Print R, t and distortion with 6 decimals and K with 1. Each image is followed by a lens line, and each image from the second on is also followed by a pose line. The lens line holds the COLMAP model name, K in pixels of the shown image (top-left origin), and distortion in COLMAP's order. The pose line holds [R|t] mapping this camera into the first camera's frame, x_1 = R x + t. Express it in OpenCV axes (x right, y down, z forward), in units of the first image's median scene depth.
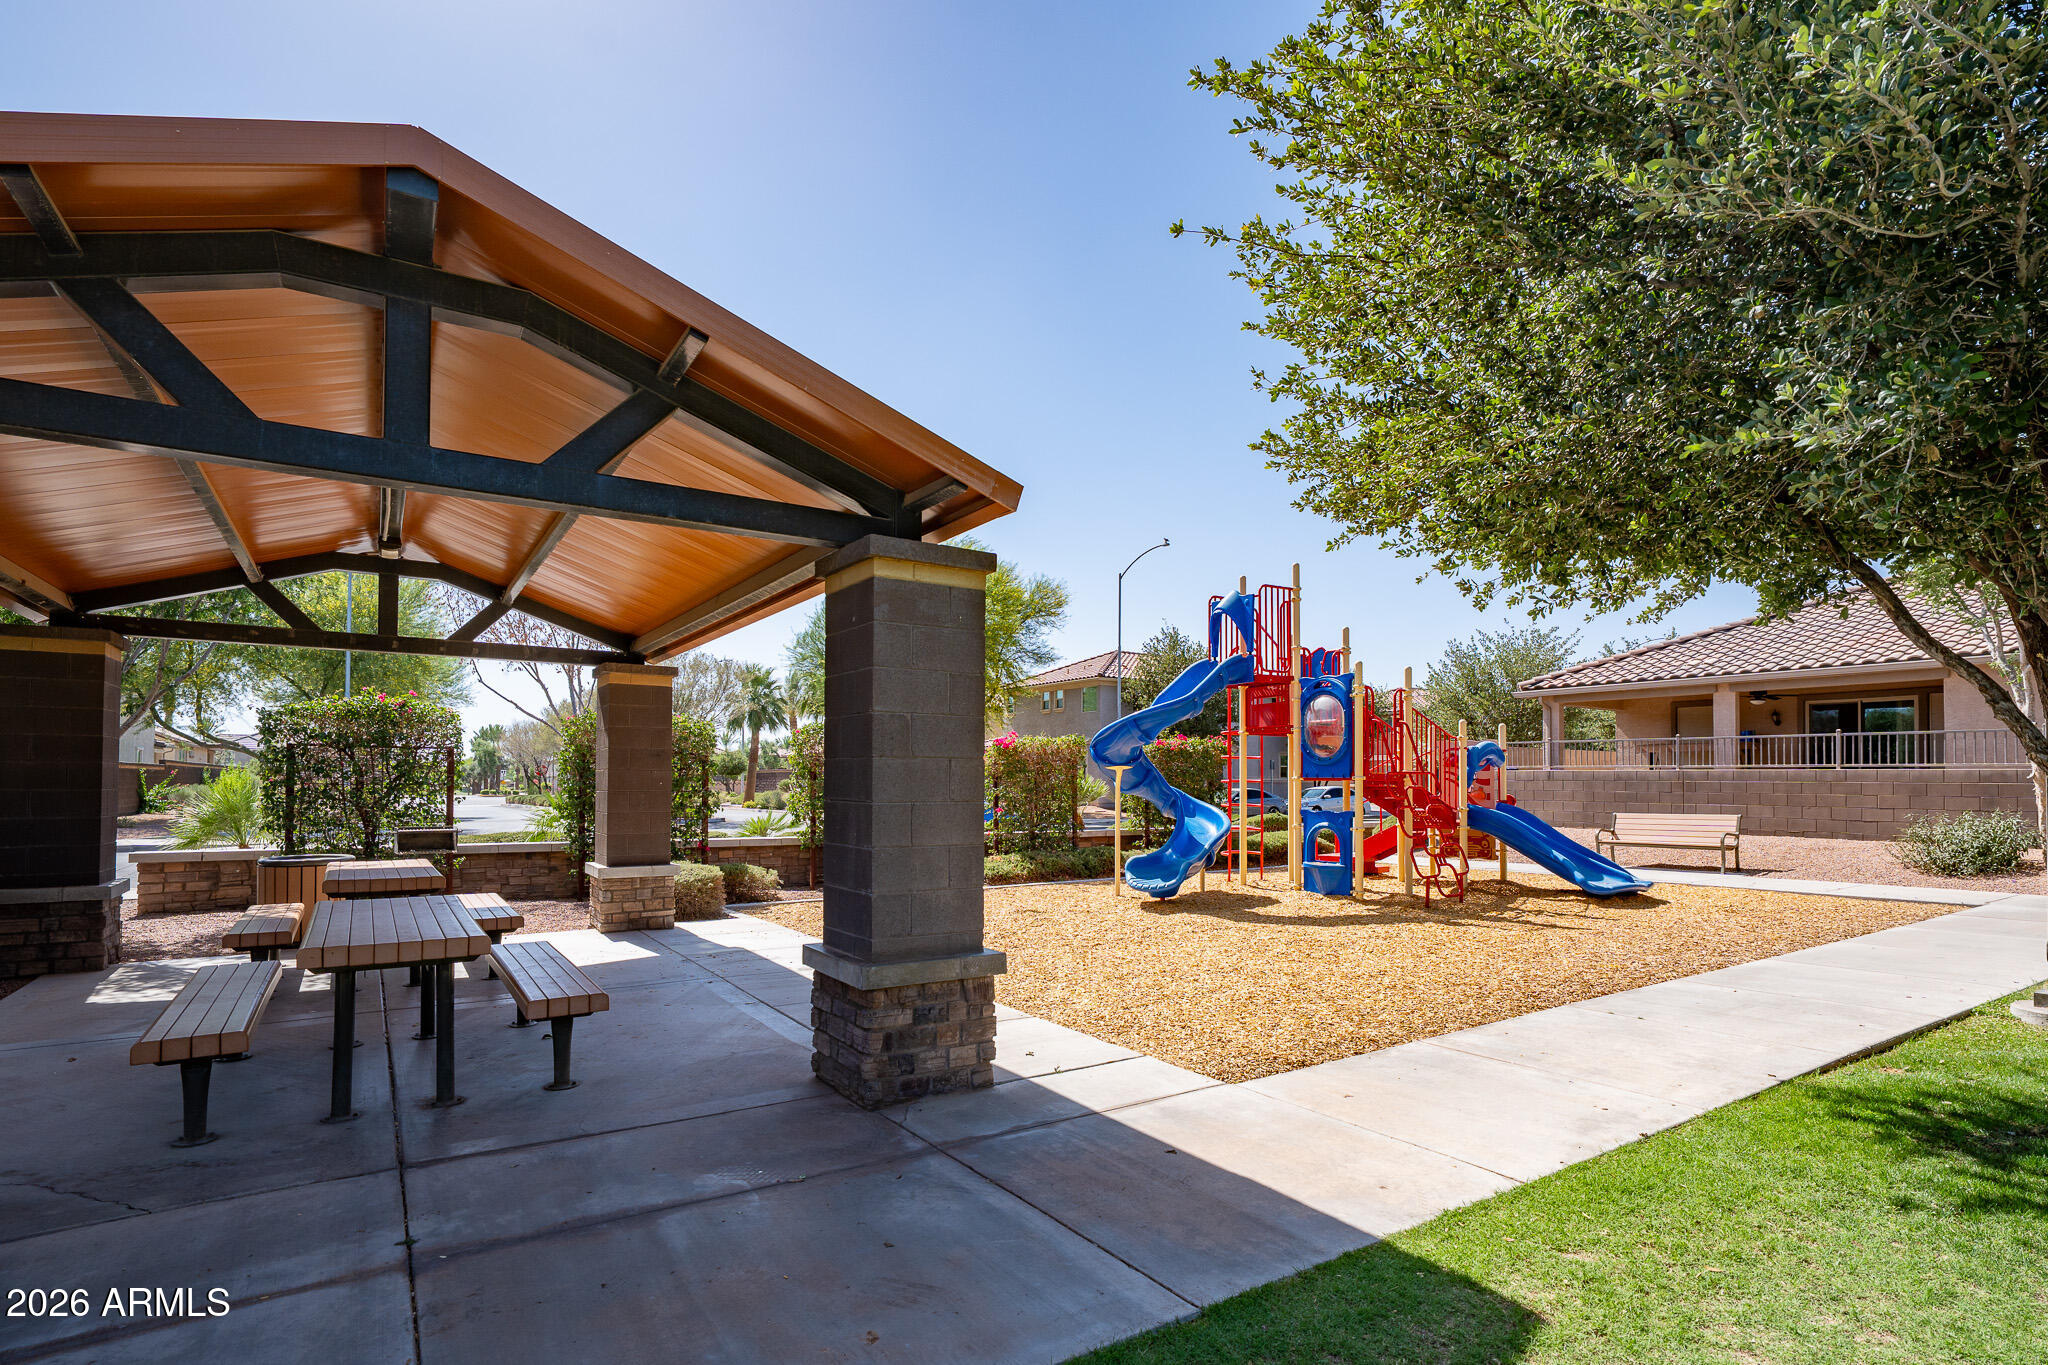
lens RADIAL K [[1011.3, 0, 1042.8], [0, 1011.3, 745.8], [0, 0, 1]] dist [-0.001647, 0.000247]
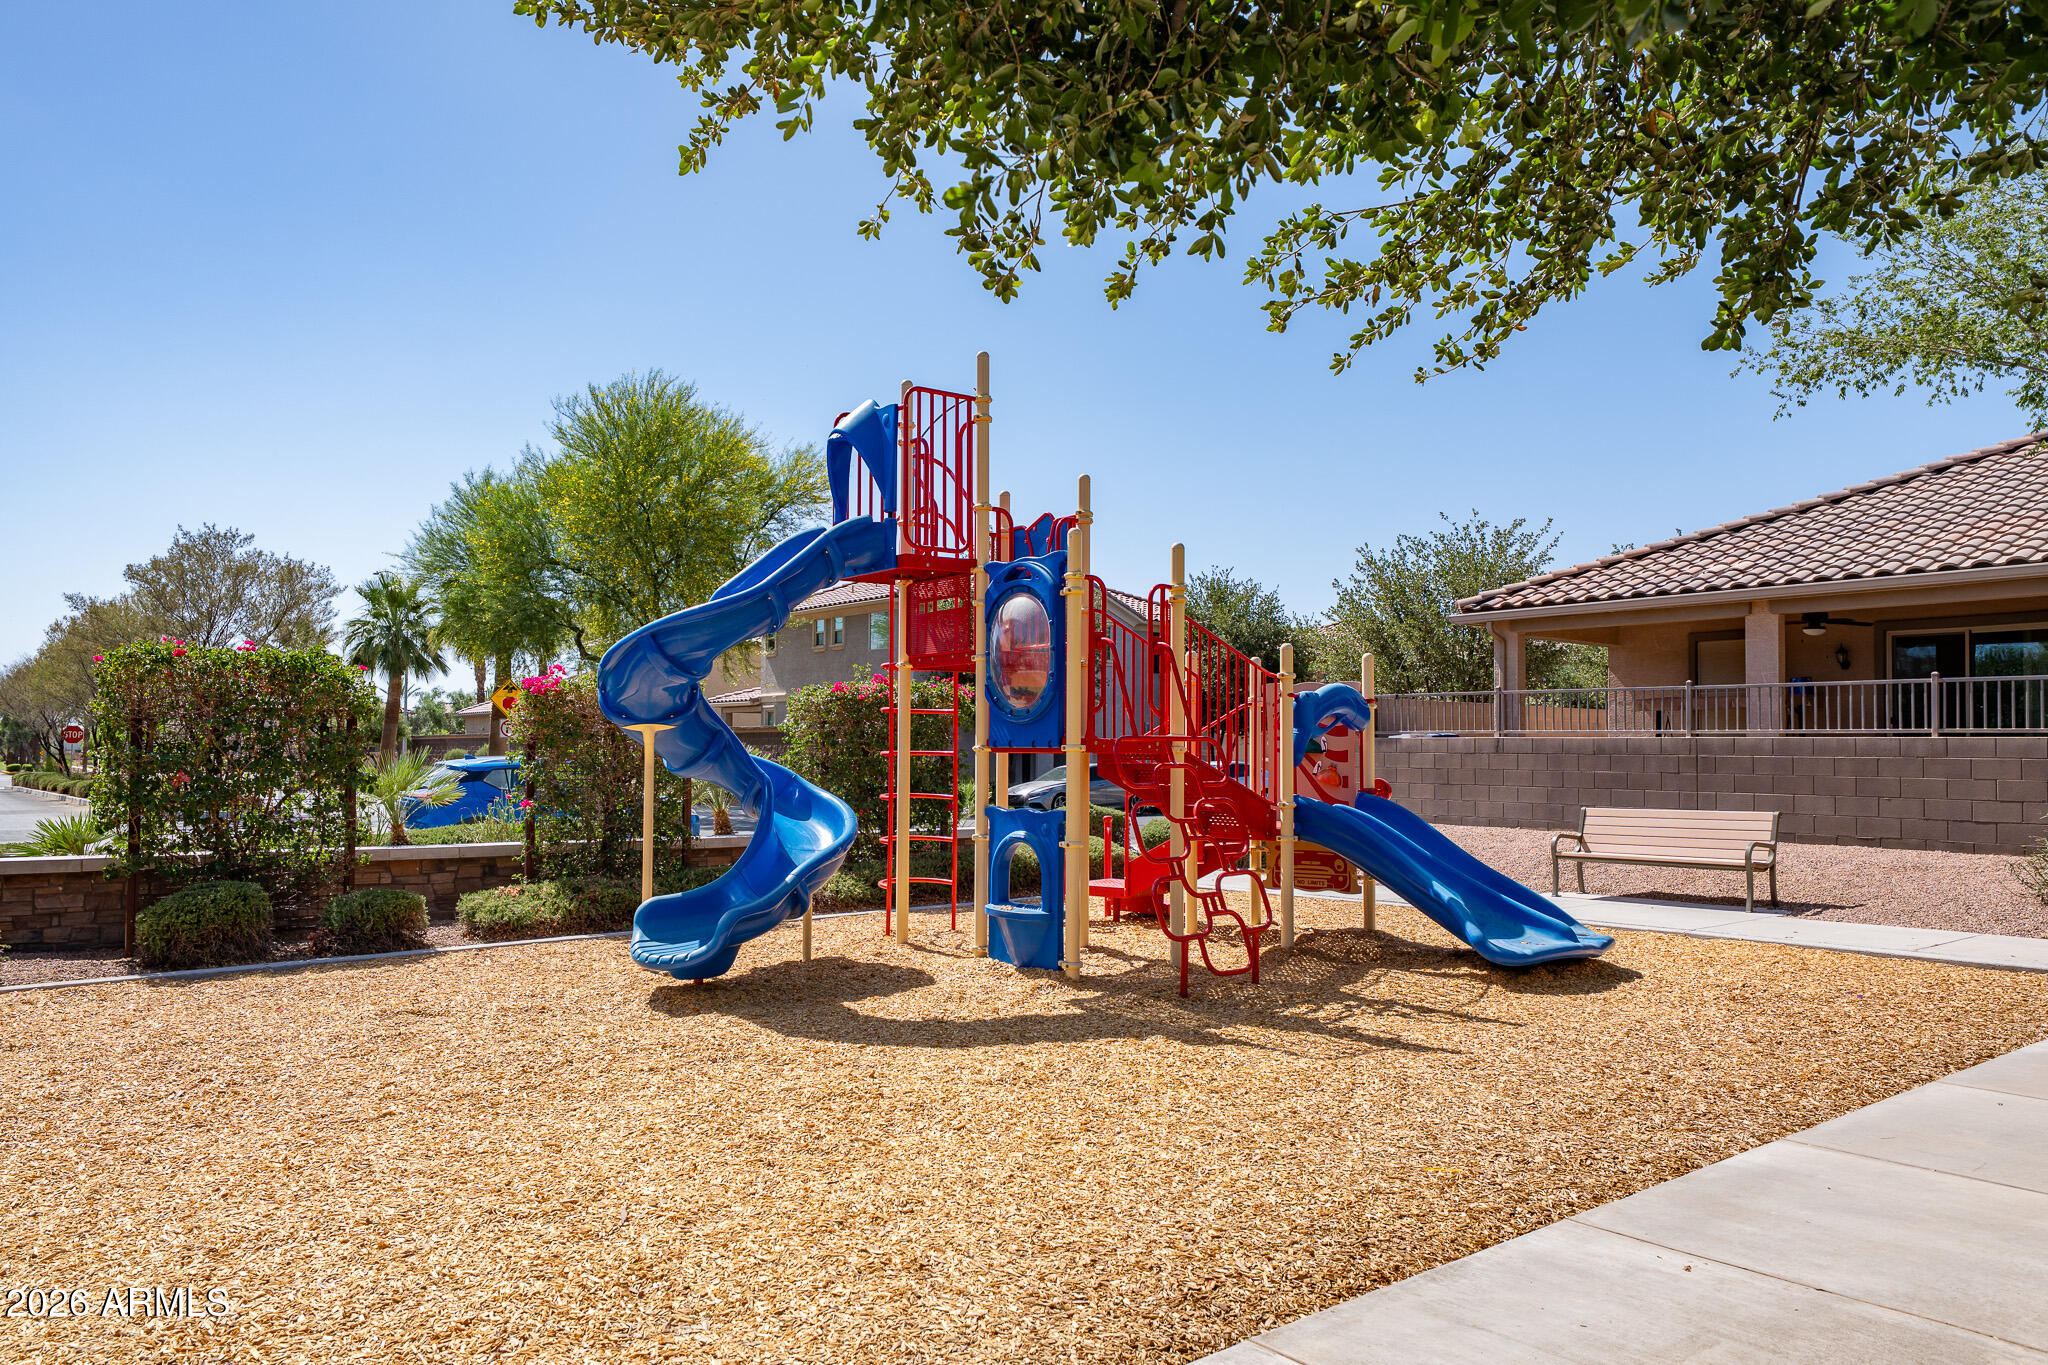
lens RADIAL K [[1382.9, 0, 1023.0], [0, 1382.9, 687.0], [0, 0, 1]] dist [0.027485, -0.003038]
pose [[0.996217, 0.006371, 0.086672, 0.192441], [-0.005294, 0.999906, -0.012653, 0.007882], [-0.086745, 0.012146, 0.996157, 0.239715]]
